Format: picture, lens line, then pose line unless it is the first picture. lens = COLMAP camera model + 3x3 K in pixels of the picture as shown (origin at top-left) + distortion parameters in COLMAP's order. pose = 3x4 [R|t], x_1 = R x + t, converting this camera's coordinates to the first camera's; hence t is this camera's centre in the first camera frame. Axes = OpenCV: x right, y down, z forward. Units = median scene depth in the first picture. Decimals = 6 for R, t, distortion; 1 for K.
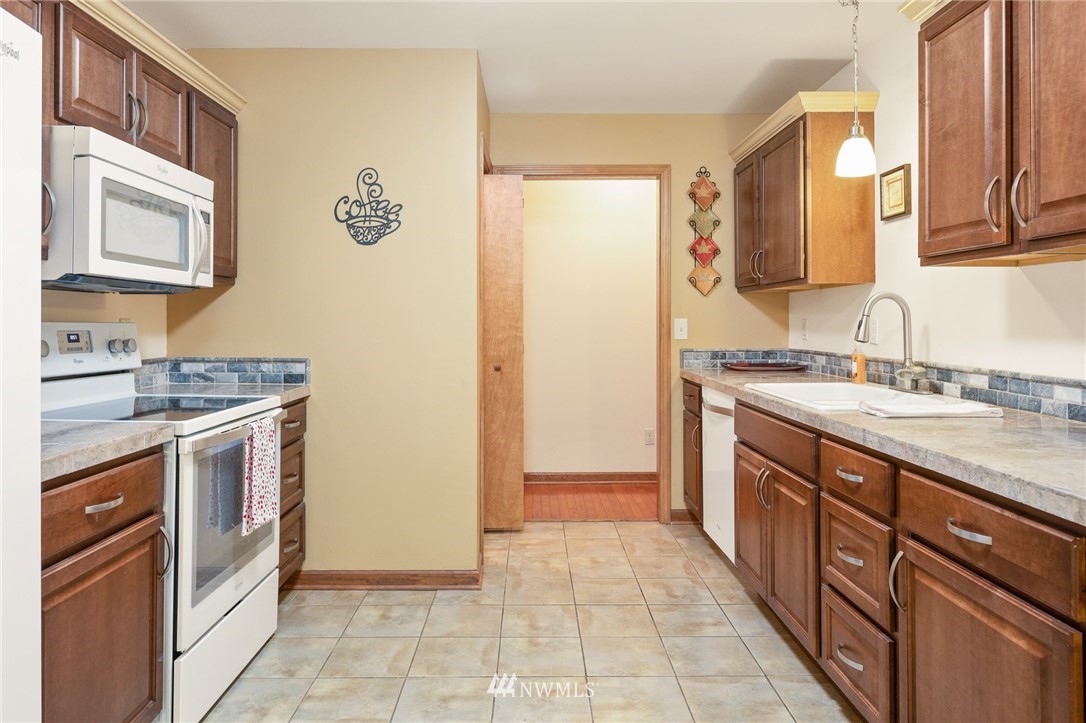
lens RADIAL K [[711.8, 0, 540.6], [0, 711.8, 317.5], [0, 0, 1]] dist [-0.007808, -0.001515]
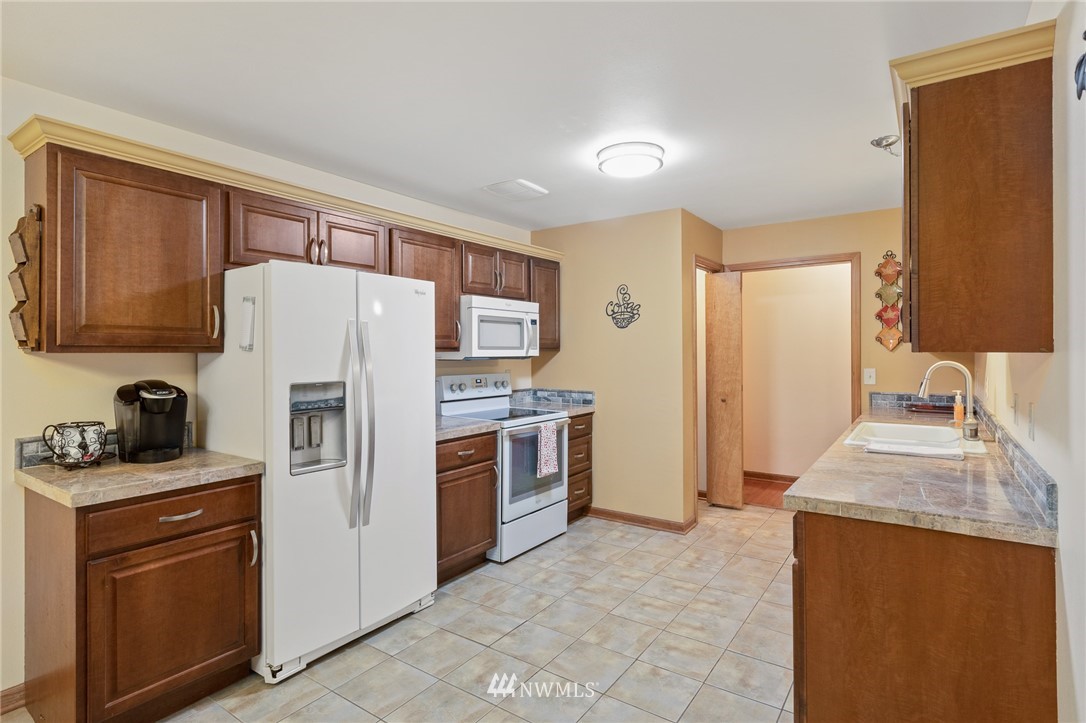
lens RADIAL K [[551.7, 0, 543.8], [0, 551.7, 352.0], [0, 0, 1]] dist [0.000761, 0.000092]
pose [[0.814727, -0.002766, -0.579839, 0.414663], [0.009339, 0.999922, 0.008352, -0.059895], [0.579770, -0.012220, 0.814689, -0.243295]]
